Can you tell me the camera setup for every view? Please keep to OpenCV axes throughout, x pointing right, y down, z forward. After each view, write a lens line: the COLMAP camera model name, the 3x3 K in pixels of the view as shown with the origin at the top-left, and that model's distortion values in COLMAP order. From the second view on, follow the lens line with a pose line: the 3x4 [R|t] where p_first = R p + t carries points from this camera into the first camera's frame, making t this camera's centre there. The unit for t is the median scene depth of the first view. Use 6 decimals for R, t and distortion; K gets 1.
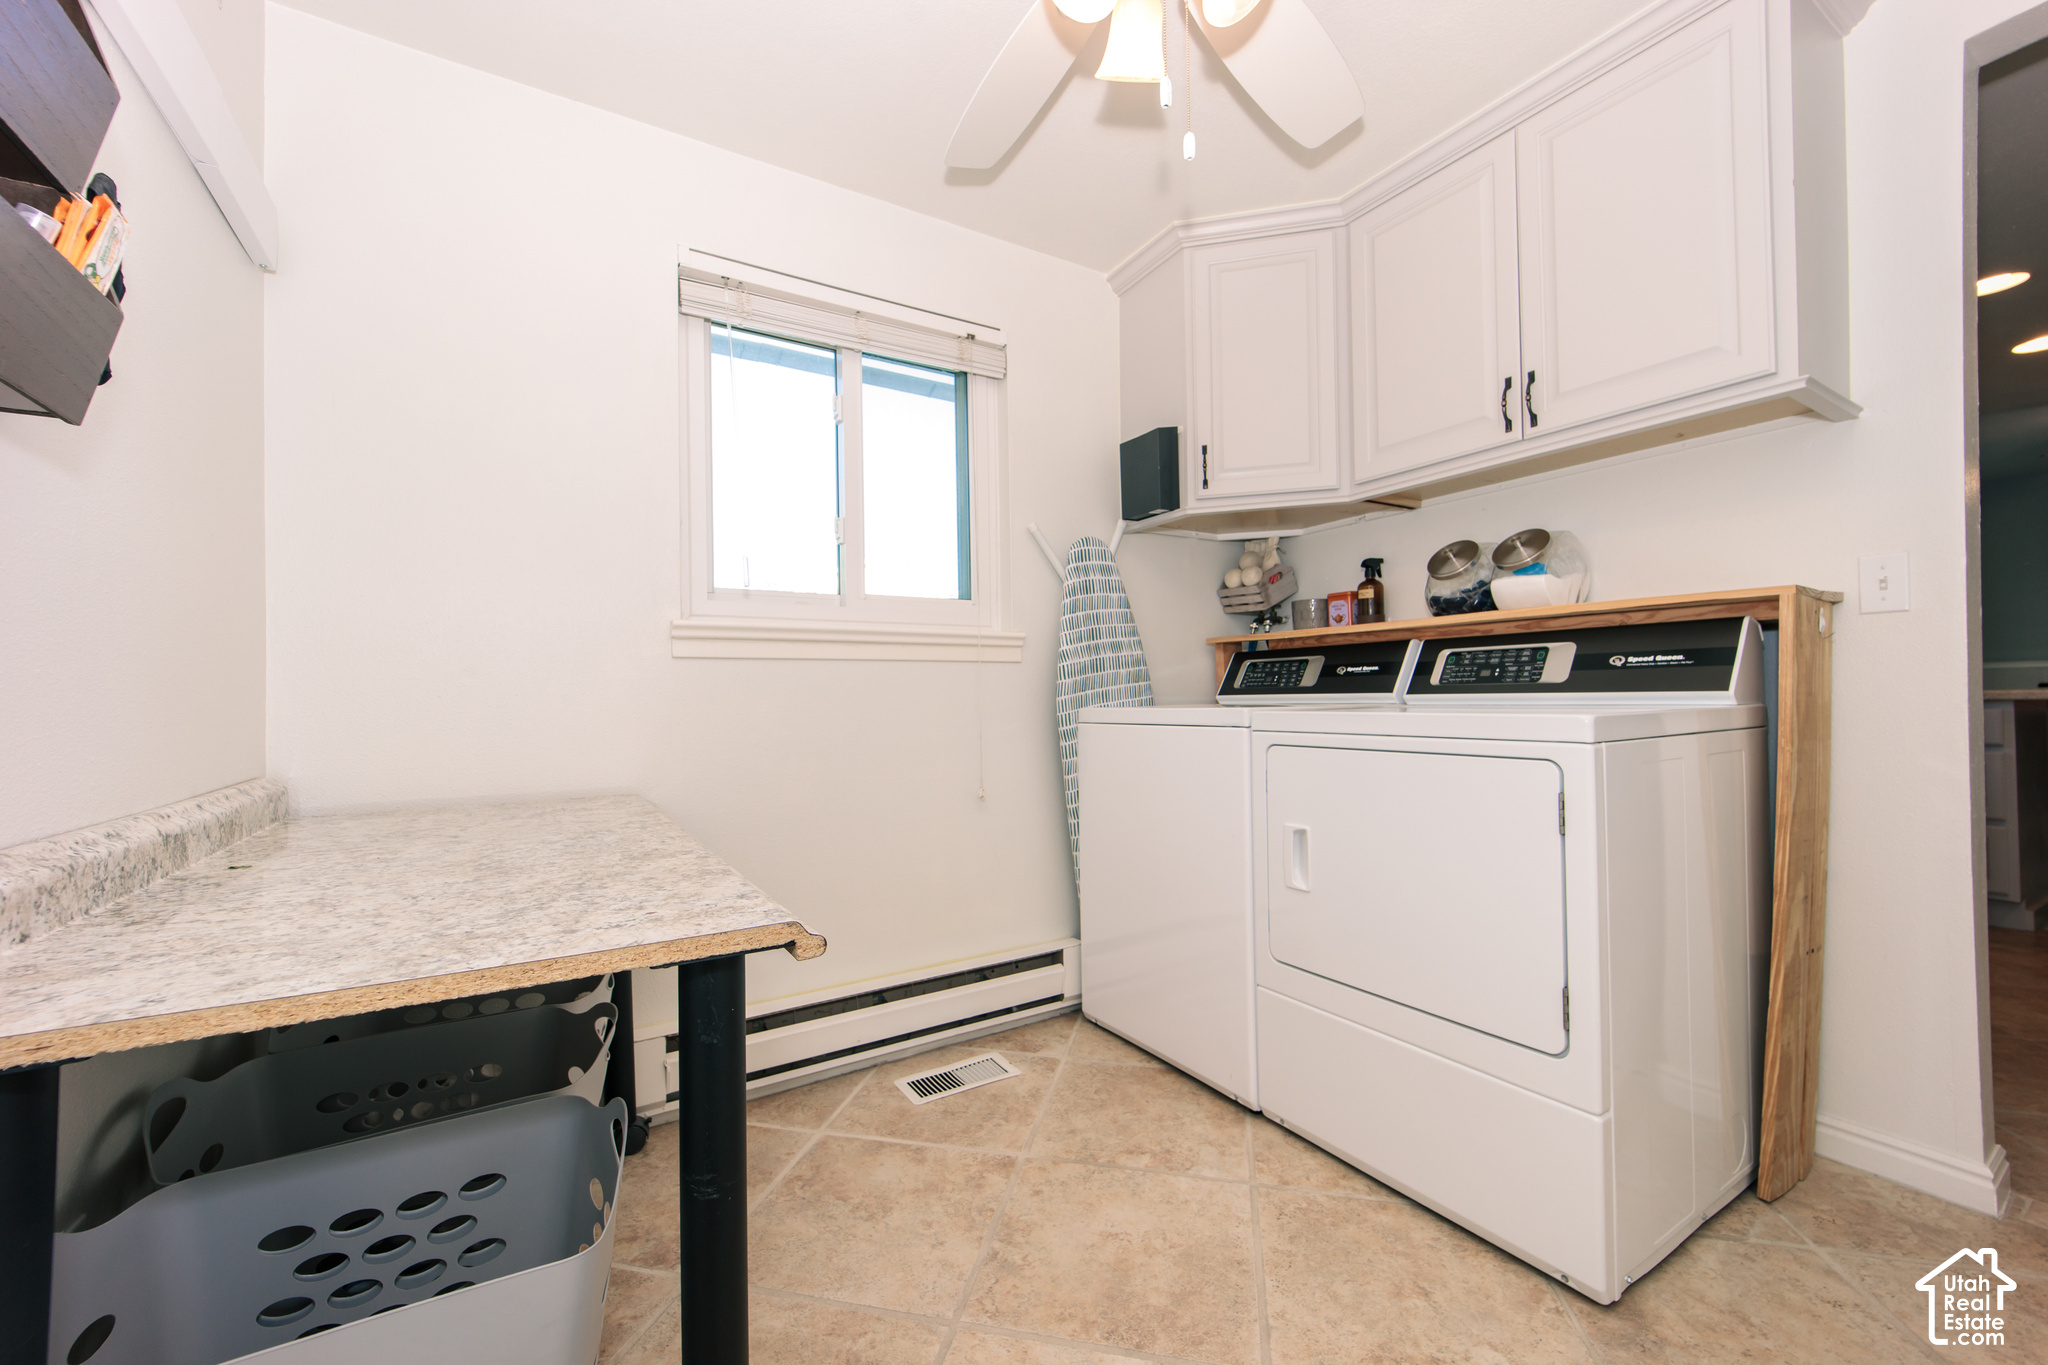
lens RADIAL K [[814.5, 0, 1026.0], [0, 814.5, 690.1], [0, 0, 1]] dist [0.002361, -0.001184]
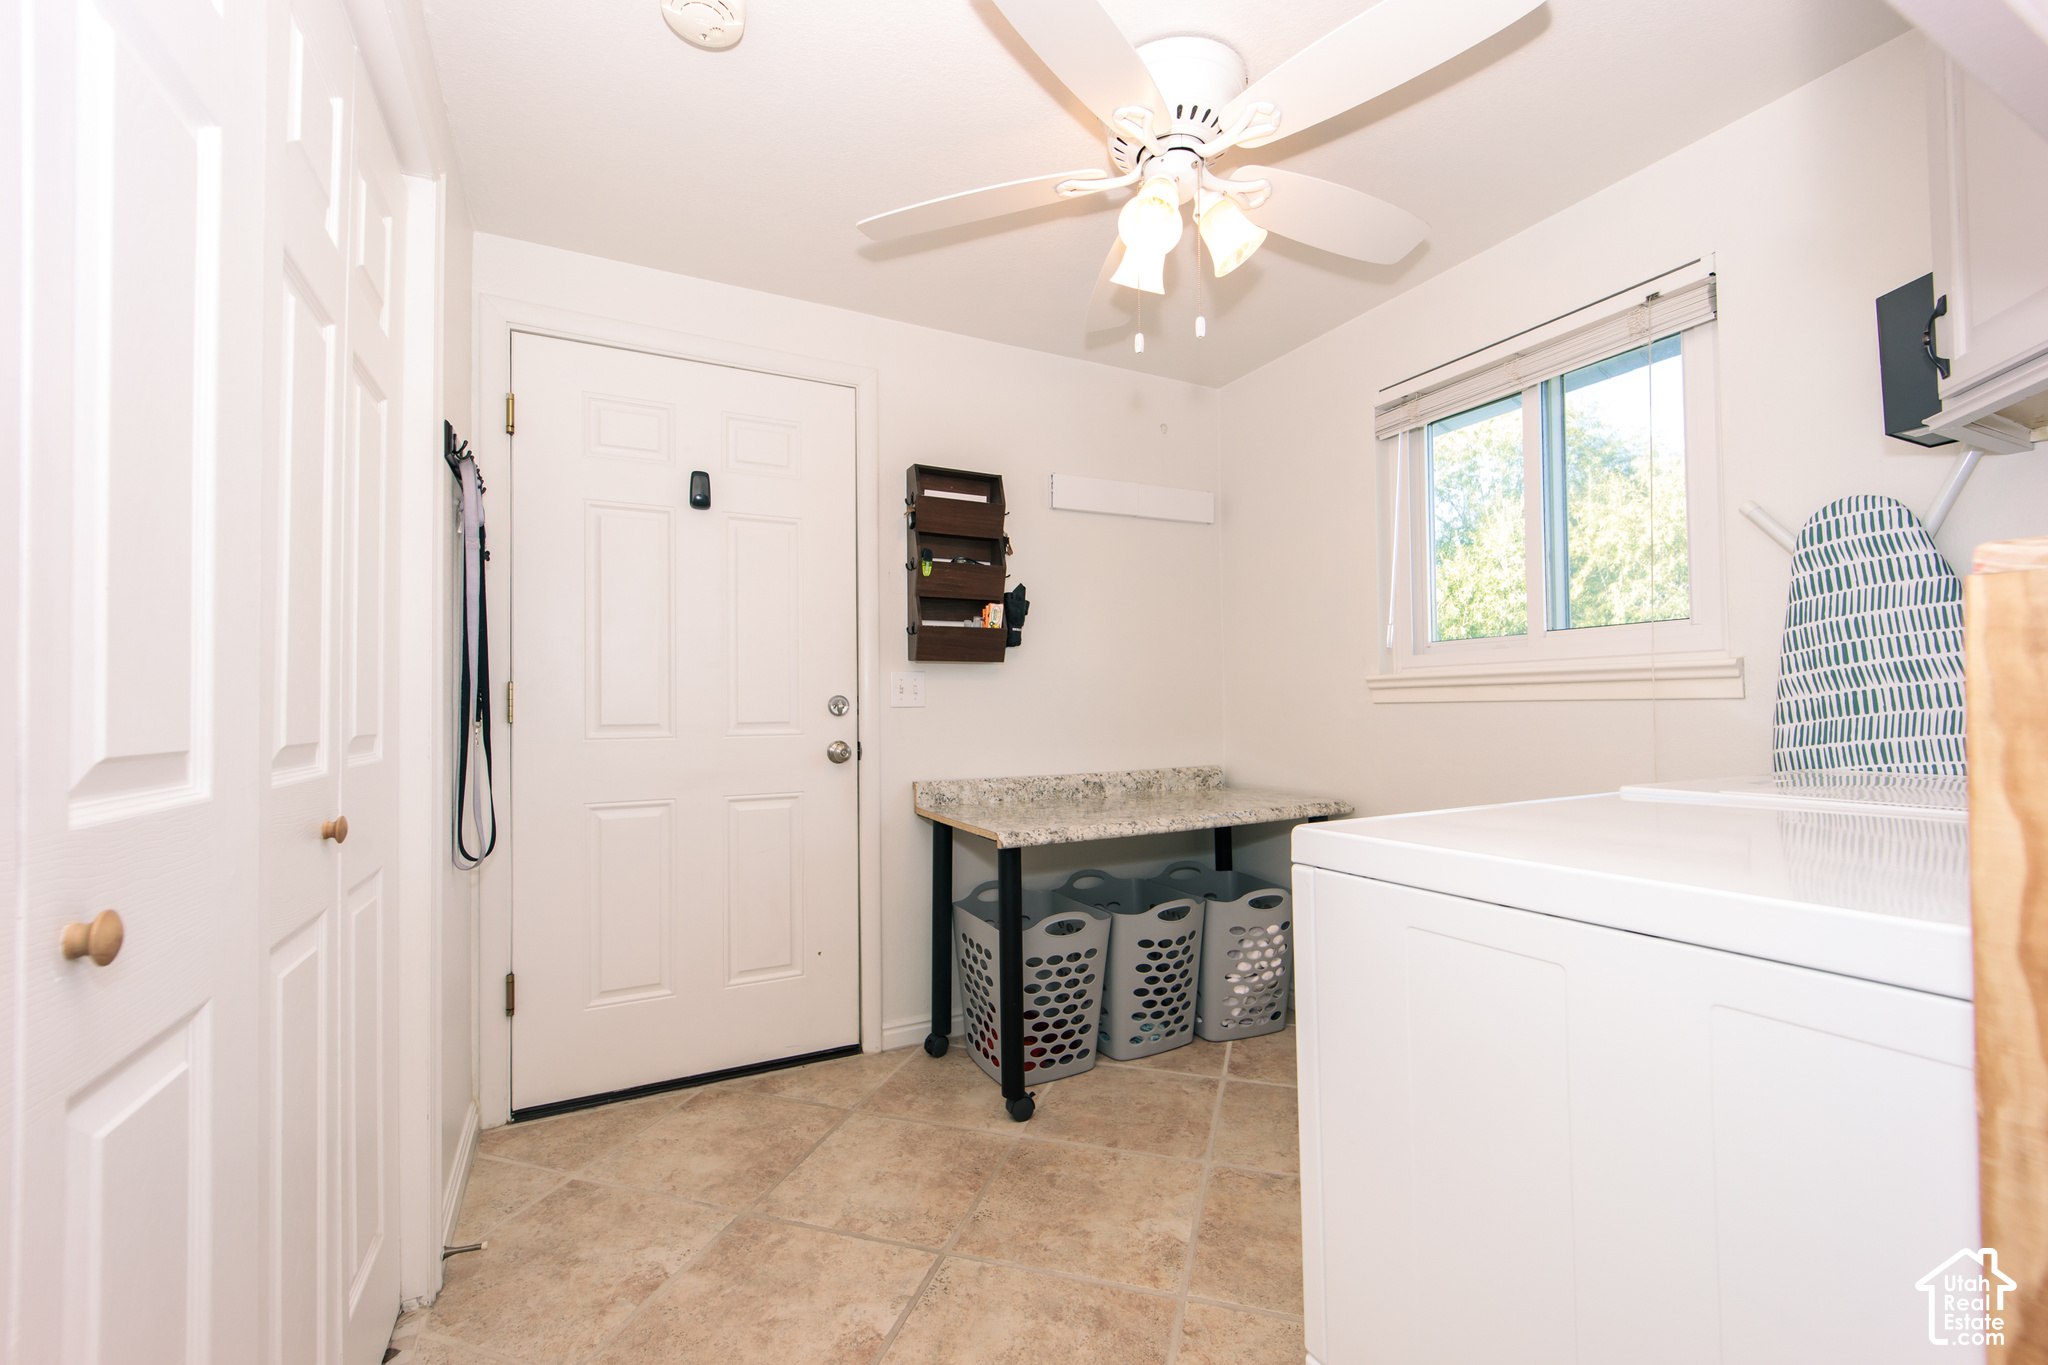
lens RADIAL K [[826.1, 0, 1029.4], [0, 826.1, 691.1], [0, 0, 1]] dist [0.000837, -0.000247]
pose [[-0.077518, -0.004004, -0.996983, 1.296695], [0.021706, 0.999748, -0.005702, -0.084035], [0.996755, -0.022082, -0.077411, 0.713038]]
